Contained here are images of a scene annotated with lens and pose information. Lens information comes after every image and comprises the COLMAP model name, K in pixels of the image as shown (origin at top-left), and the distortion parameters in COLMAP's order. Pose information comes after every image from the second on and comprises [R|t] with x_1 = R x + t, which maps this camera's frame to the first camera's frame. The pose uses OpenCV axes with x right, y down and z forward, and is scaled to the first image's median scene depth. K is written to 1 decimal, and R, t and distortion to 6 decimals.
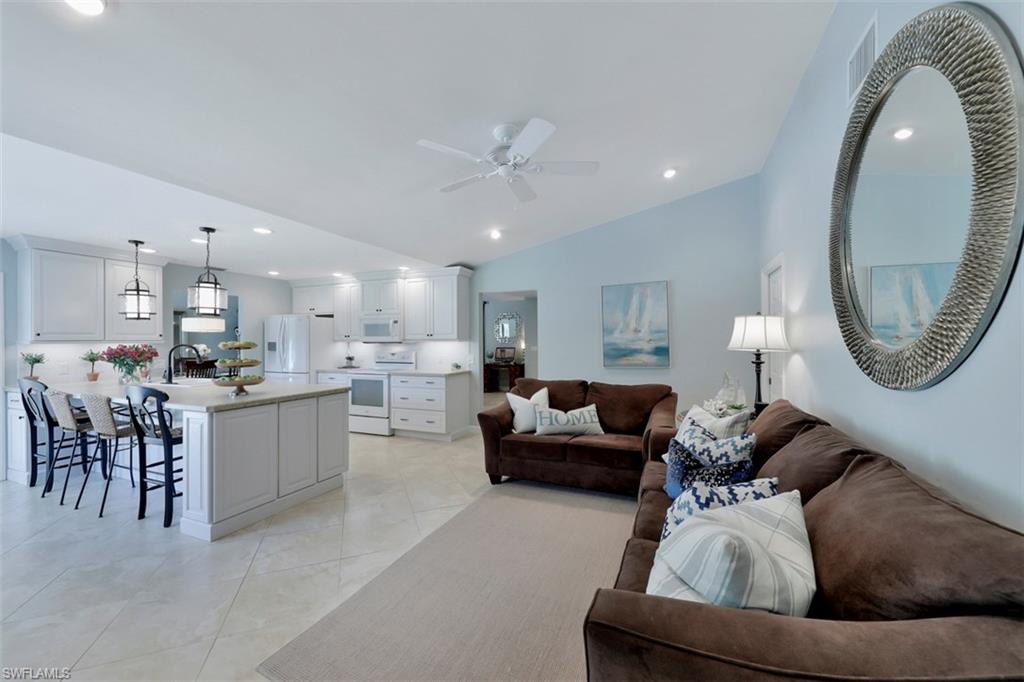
lens RADIAL K [[396.9, 0, 520.9], [0, 396.9, 339.4], [0, 0, 1]] dist [-0.010236, -0.000919]
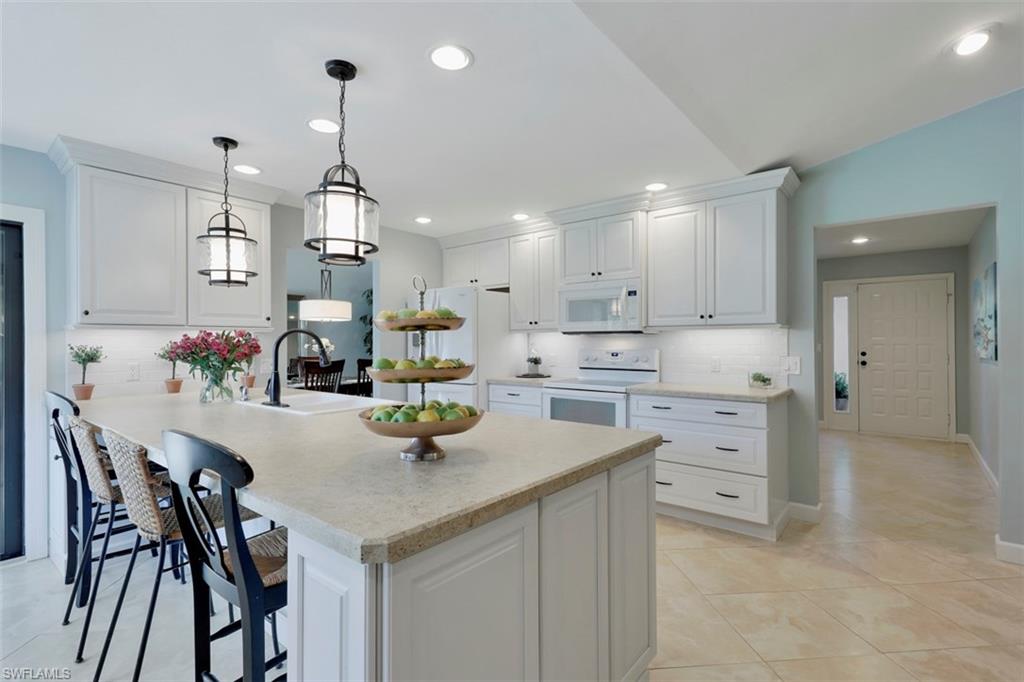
lens RADIAL K [[483.9, 0, 505.8], [0, 483.9, 340.3], [0, 0, 1]] dist [-0.001533, 0.000293]
pose [[0.951003, -0.000652, -0.309181, -0.396830], [0.001183, 0.999998, 0.001529, 0.025901], [0.309180, -0.001820, 0.951002, 0.474170]]
